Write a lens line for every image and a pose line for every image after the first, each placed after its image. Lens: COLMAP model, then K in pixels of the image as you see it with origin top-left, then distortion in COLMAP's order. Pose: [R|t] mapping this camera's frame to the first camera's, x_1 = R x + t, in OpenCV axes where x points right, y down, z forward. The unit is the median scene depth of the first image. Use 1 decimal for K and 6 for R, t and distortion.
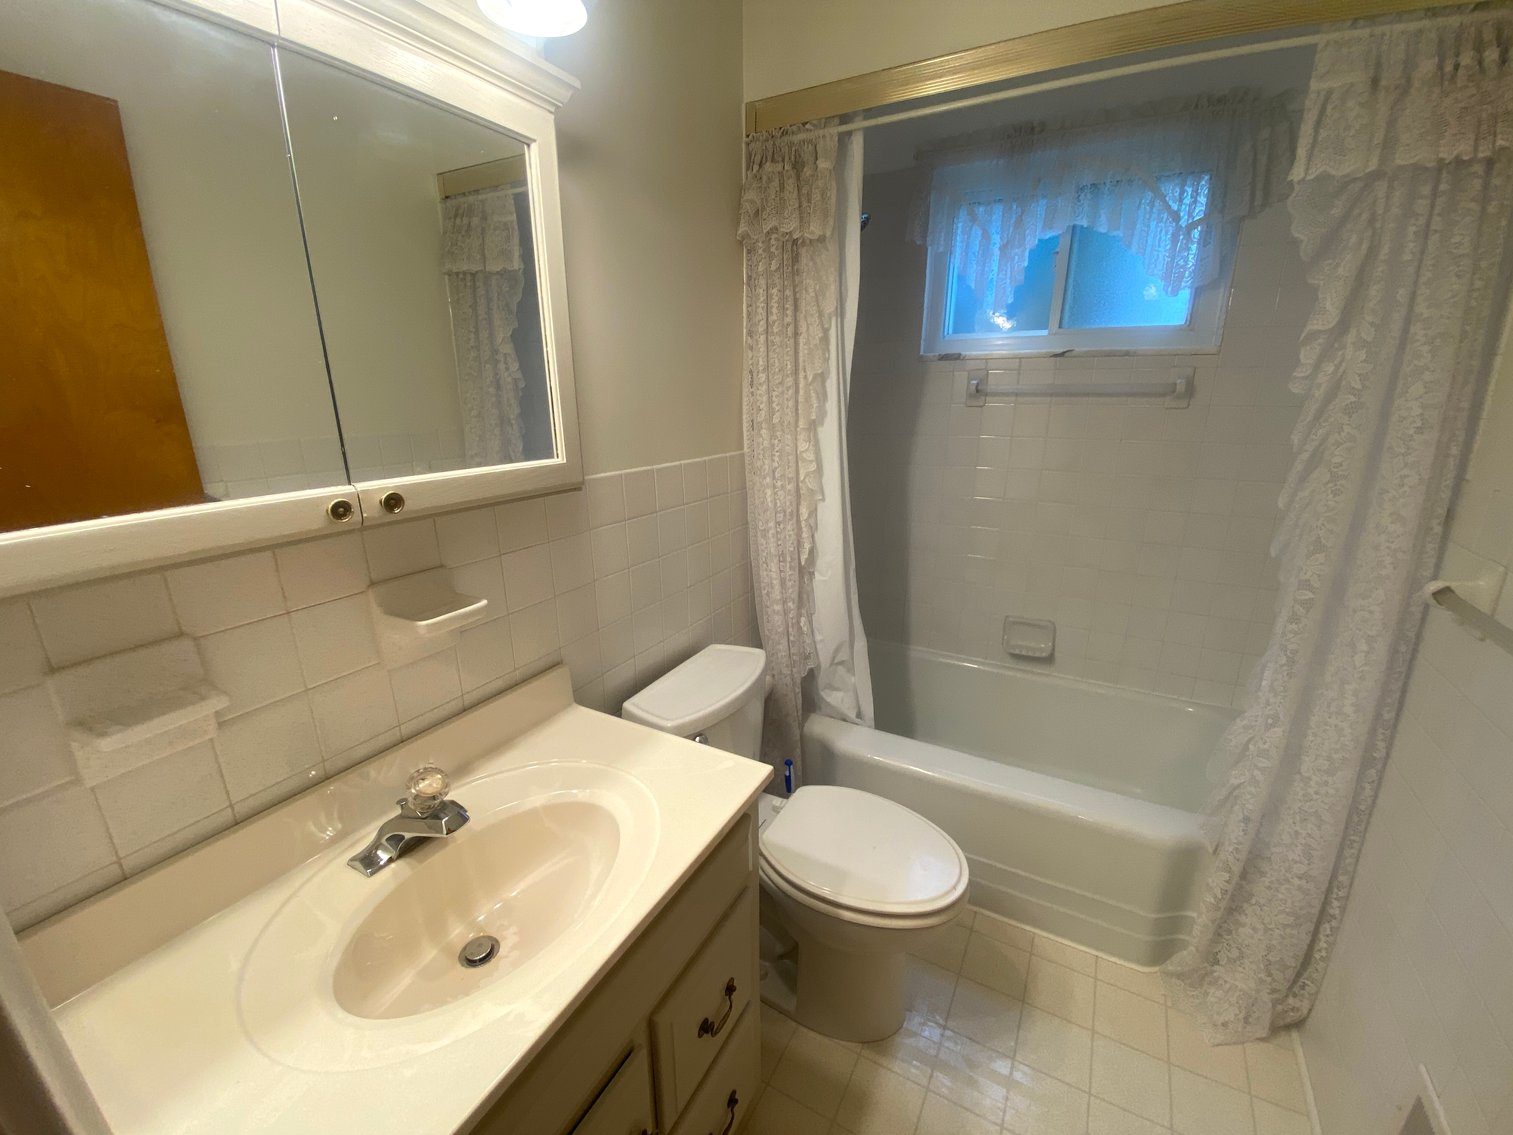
lens RADIAL K [[616.6, 0, 753.1], [0, 616.6, 566.5], [0, 0, 1]] dist [-0.007717, -0.005975]
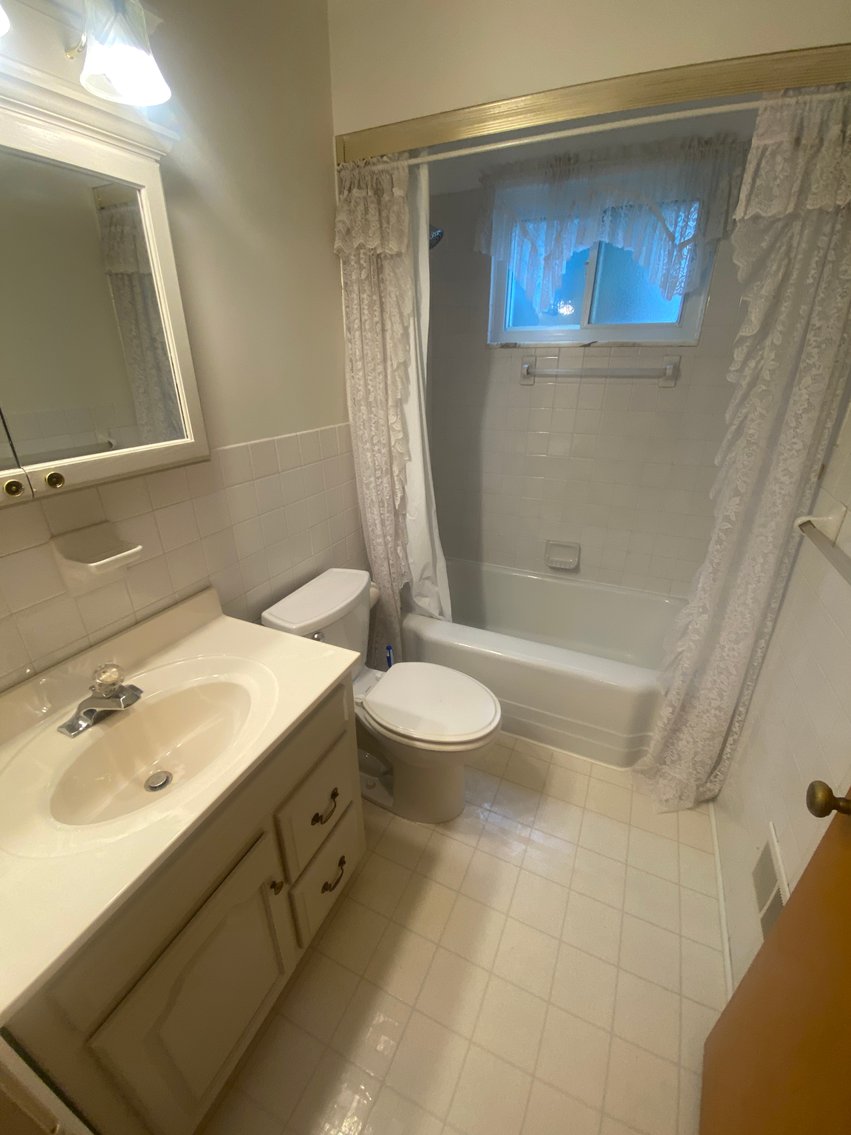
lens RADIAL K [[468.3, 0, 428.8], [0, 468.3, 563.2], [0, 0, 1]] dist [-0.010085, -0.004931]
pose [[0.997525, -0.027731, 0.064613, 0.106187], [0.018582, 0.990241, 0.138122, -0.029130], [-0.067813, -0.136580, 0.988305, -0.064335]]
